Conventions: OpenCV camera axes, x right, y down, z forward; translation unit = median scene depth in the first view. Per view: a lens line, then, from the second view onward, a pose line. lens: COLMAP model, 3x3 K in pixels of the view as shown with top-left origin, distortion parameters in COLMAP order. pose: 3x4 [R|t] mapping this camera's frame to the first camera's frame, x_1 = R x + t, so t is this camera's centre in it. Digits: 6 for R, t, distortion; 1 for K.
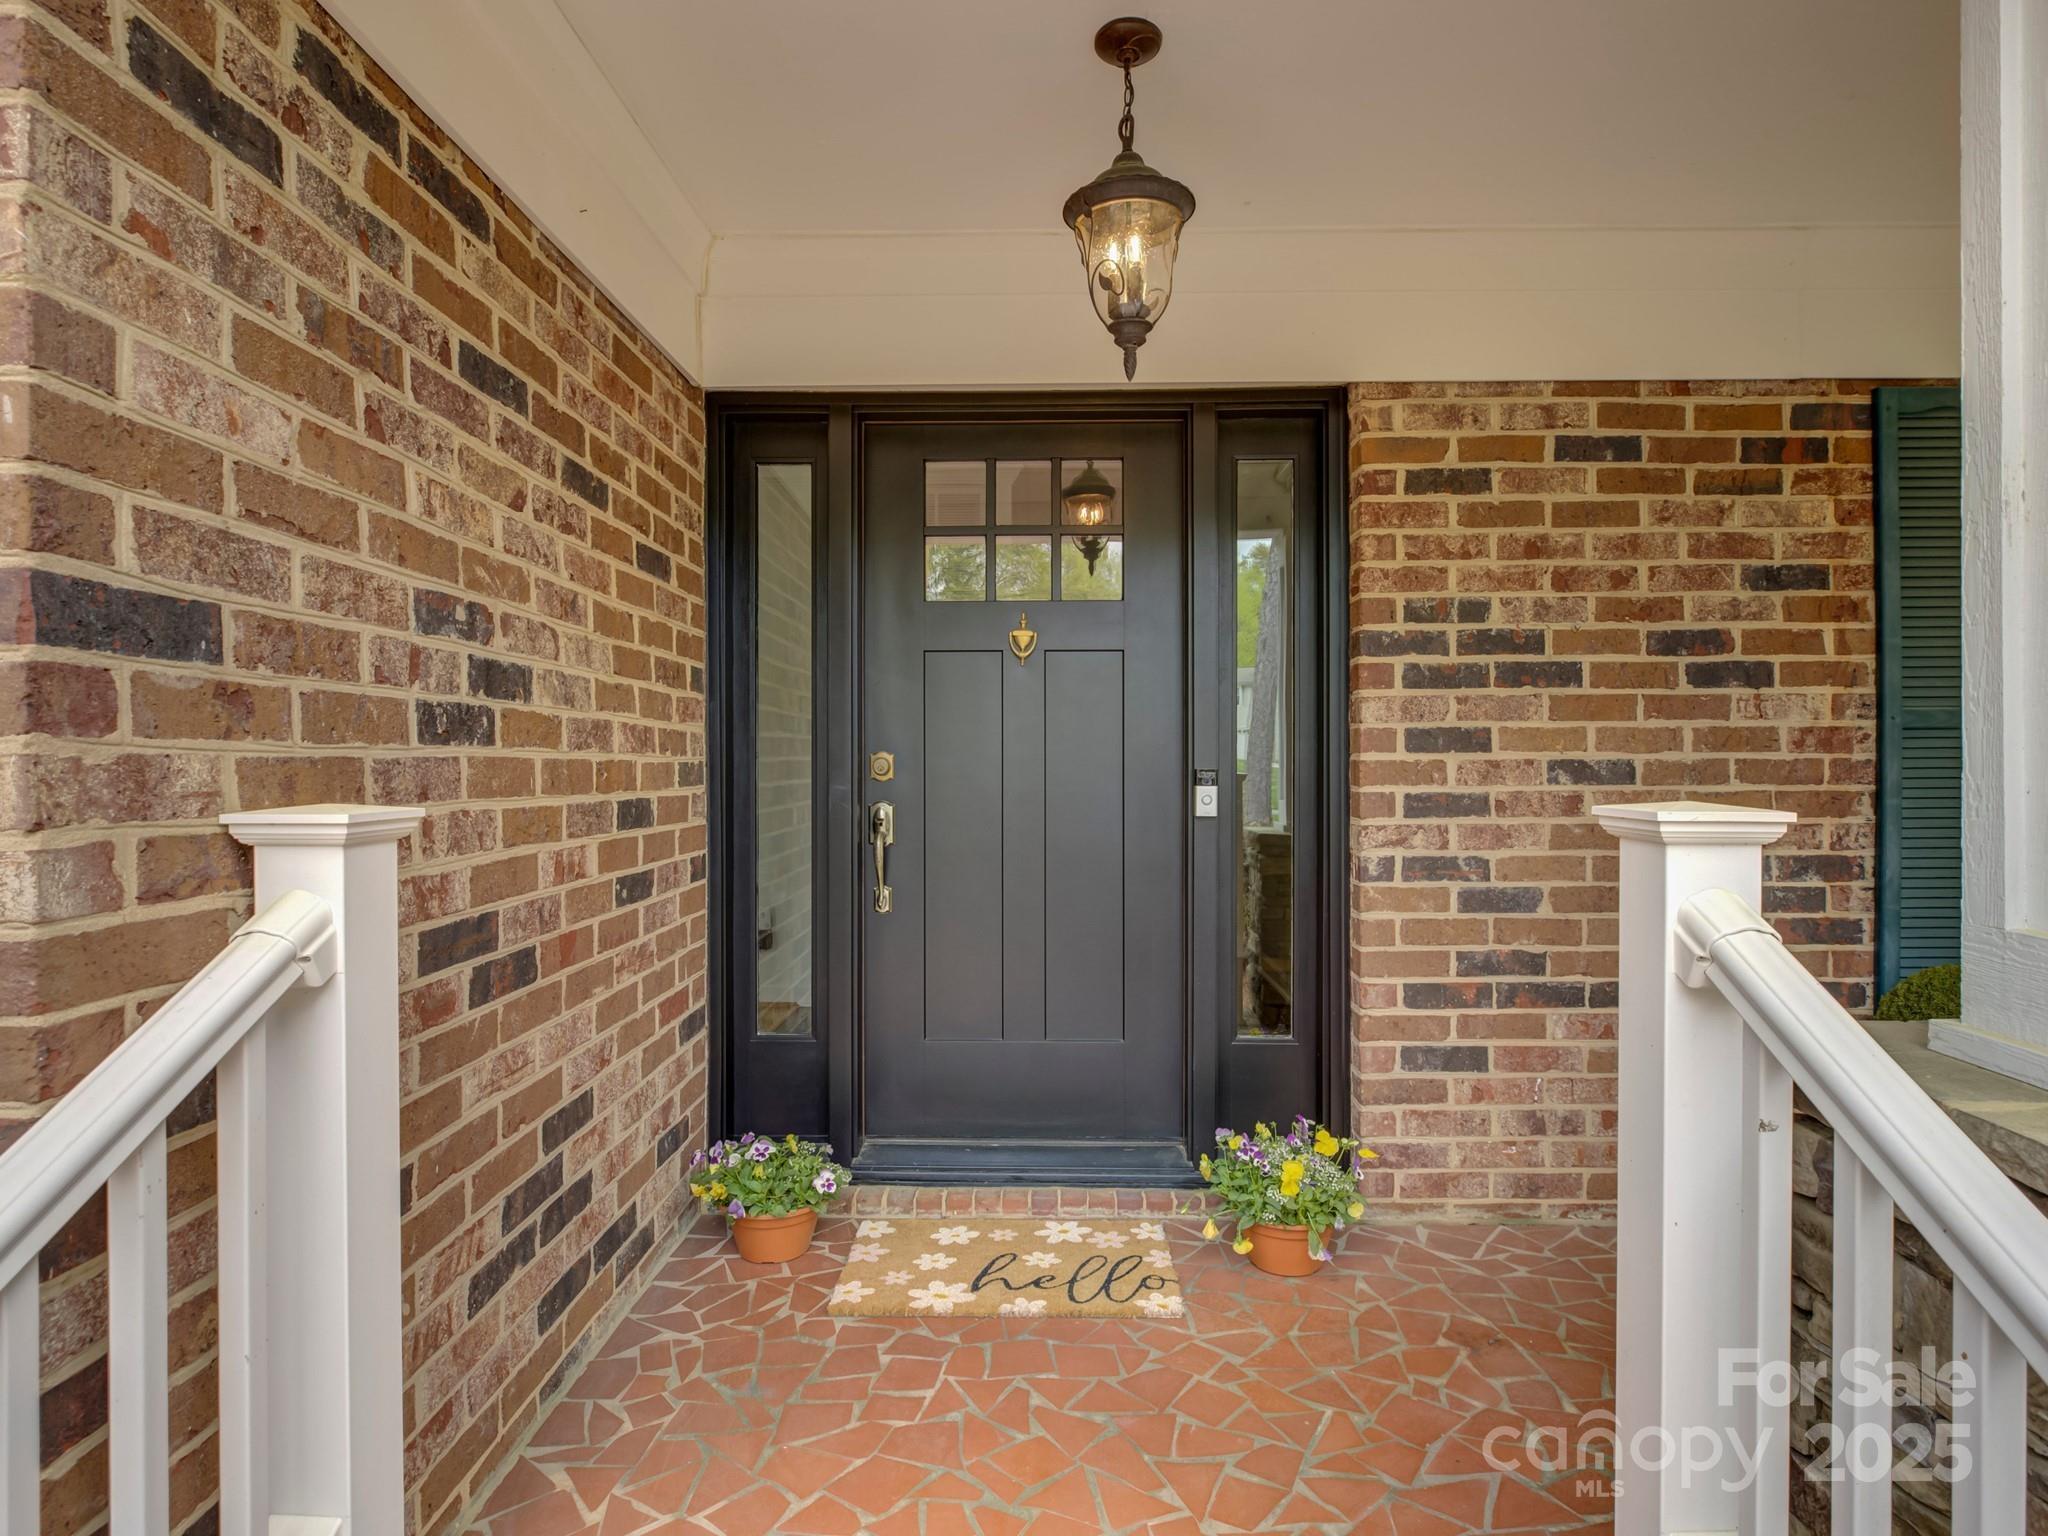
lens RADIAL K [[1059.3, 0, 1008.6], [0, 1059.3, 759.5], [0, 0, 1]] dist [-0.002696, -0.001975]
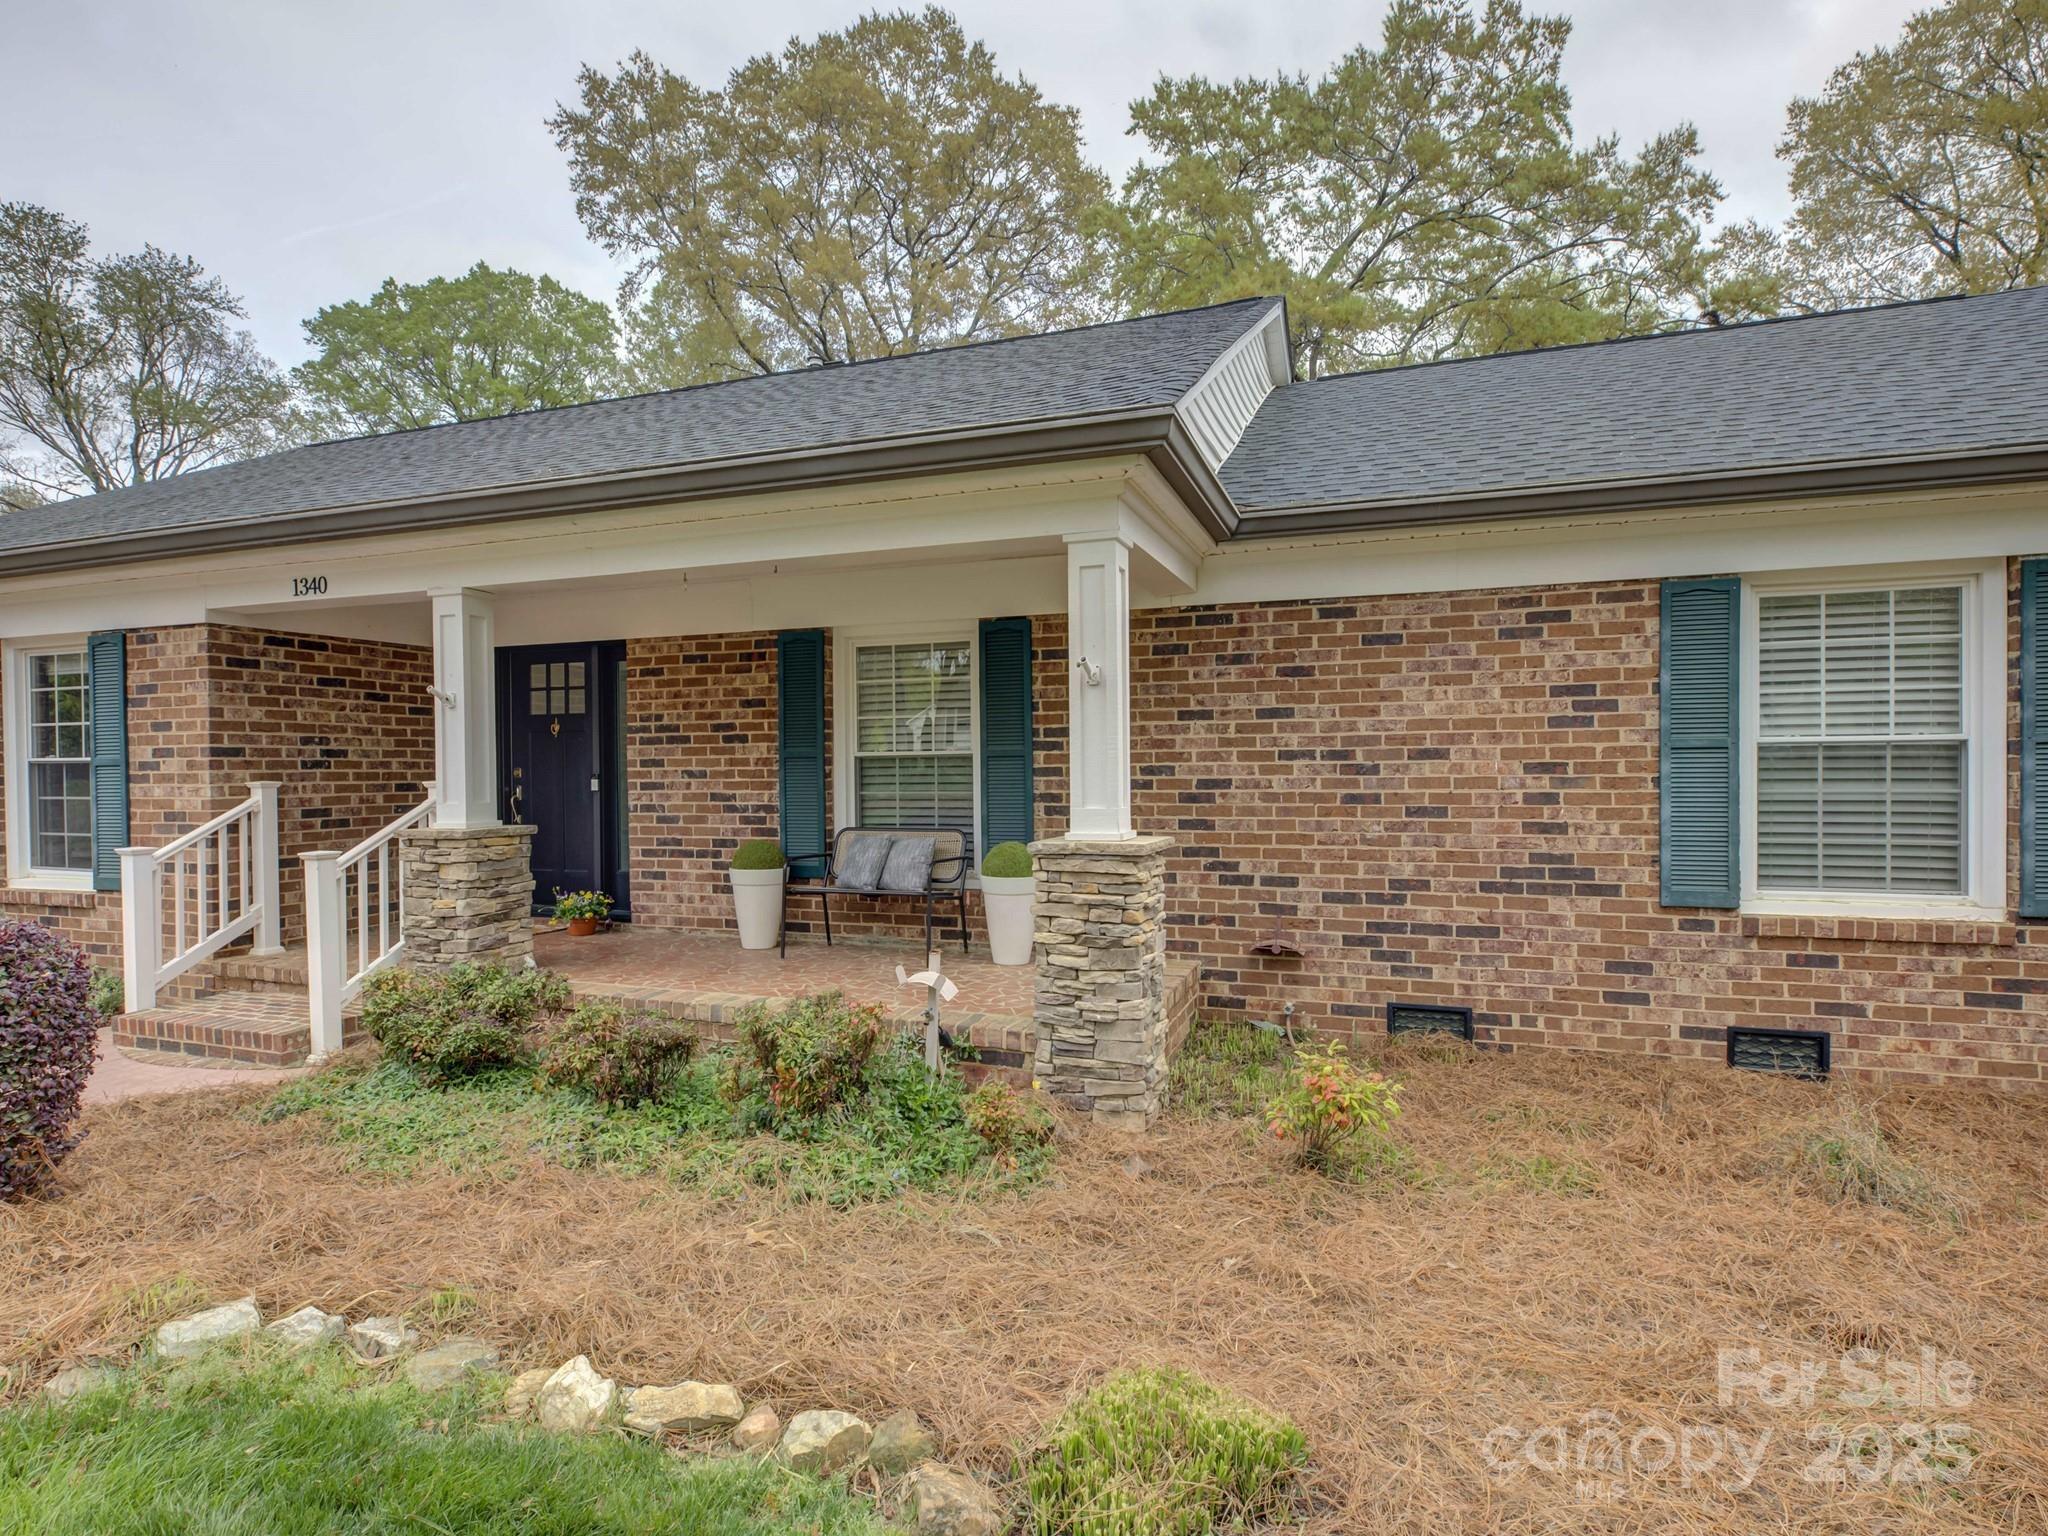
lens RADIAL K [[1059.3, 0, 1008.6], [0, 1059.3, 759.5], [0, 0, 1]] dist [-0.002696, -0.001975]
pose [[0.946207, -0.007367, -0.323479, 2.255406], [0.006885, 0.999973, -0.002635, -0.013978], [0.323490, 0.000266, 0.946232, -1.392272]]
